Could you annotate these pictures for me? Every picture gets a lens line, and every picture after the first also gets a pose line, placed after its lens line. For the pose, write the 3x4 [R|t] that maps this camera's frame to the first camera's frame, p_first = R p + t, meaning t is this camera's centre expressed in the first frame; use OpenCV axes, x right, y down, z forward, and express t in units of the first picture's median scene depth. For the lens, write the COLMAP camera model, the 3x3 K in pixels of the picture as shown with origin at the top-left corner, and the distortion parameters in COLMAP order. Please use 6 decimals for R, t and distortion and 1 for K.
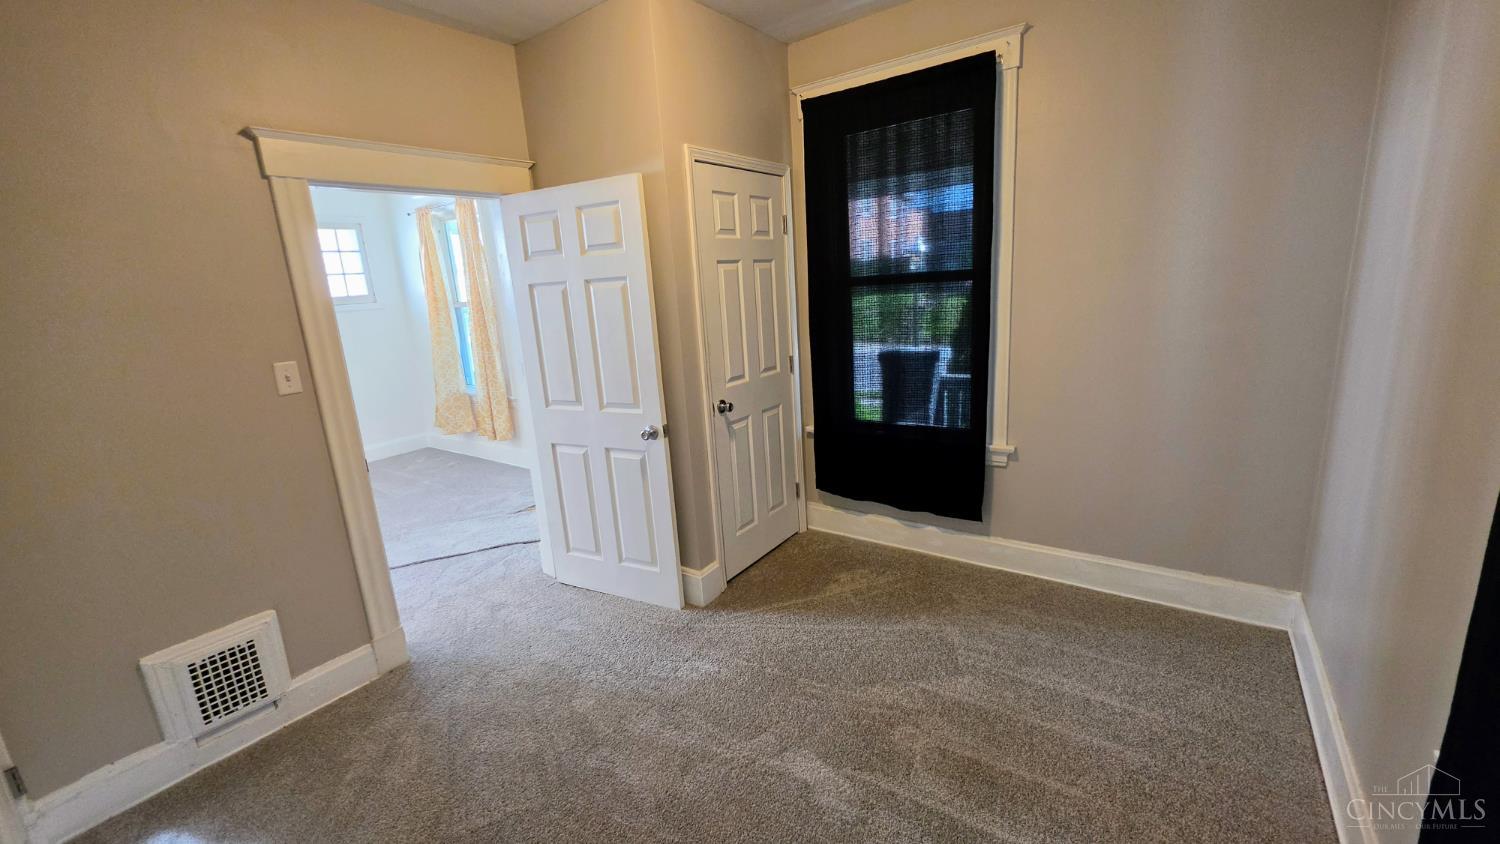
lens RADIAL K [[598.6, 0, 749.3], [0, 598.6, 414.1], [0, 0, 1]] dist [-0.003766, 0.001068]
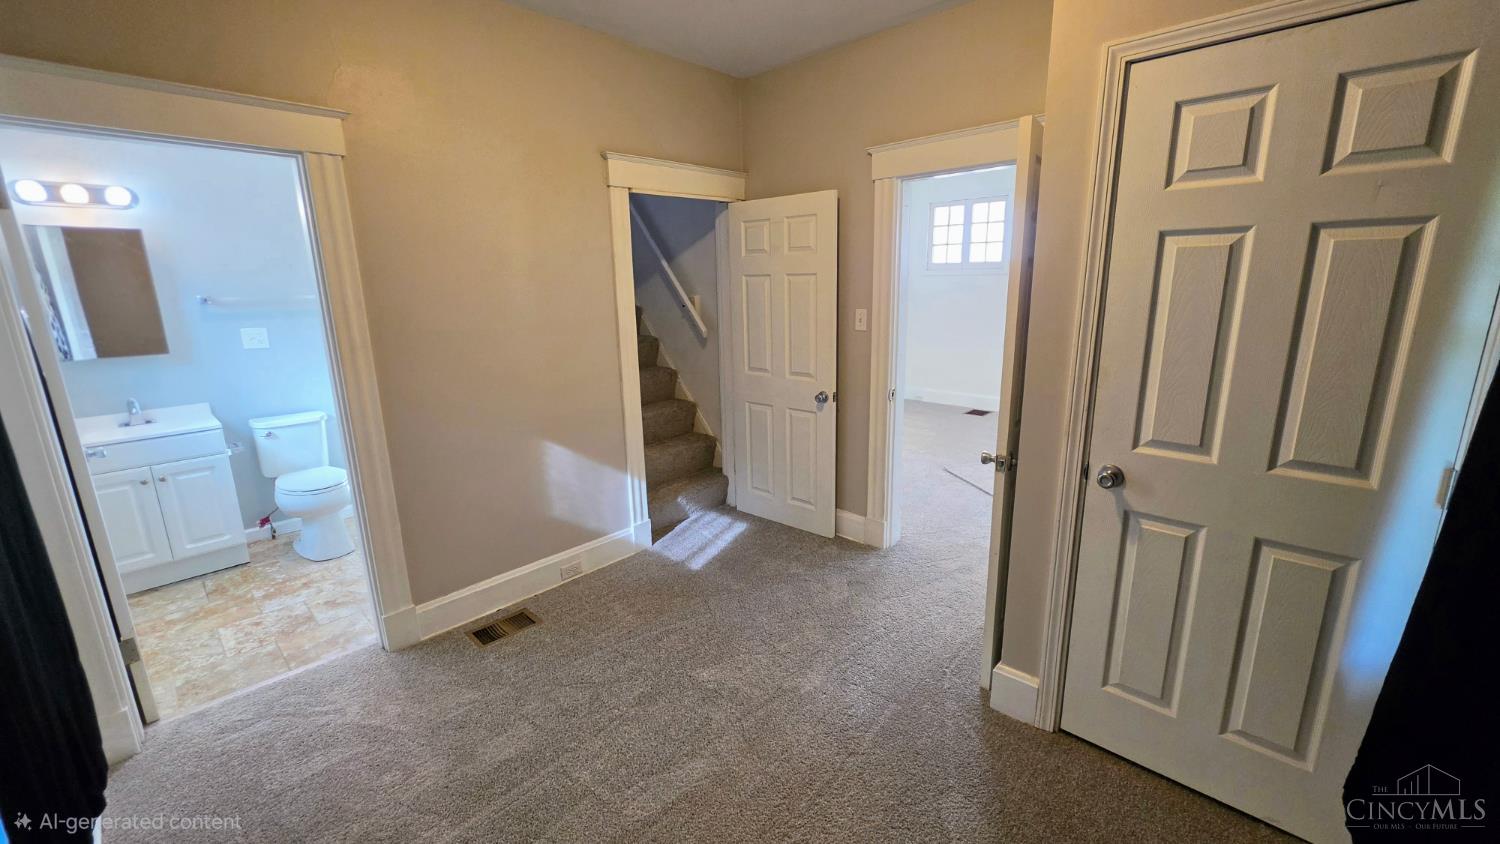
lens RADIAL K [[598.6, 0, 749.3], [0, 598.6, 414.1], [0, 0, 1]] dist [-0.003766, 0.001068]
pose [[-0.139006, 0.287984, -0.947493, 0.562539], [-0.184219, 0.932561, 0.310472, -0.193073], [0.973006, 0.217703, -0.076579, 0.682907]]
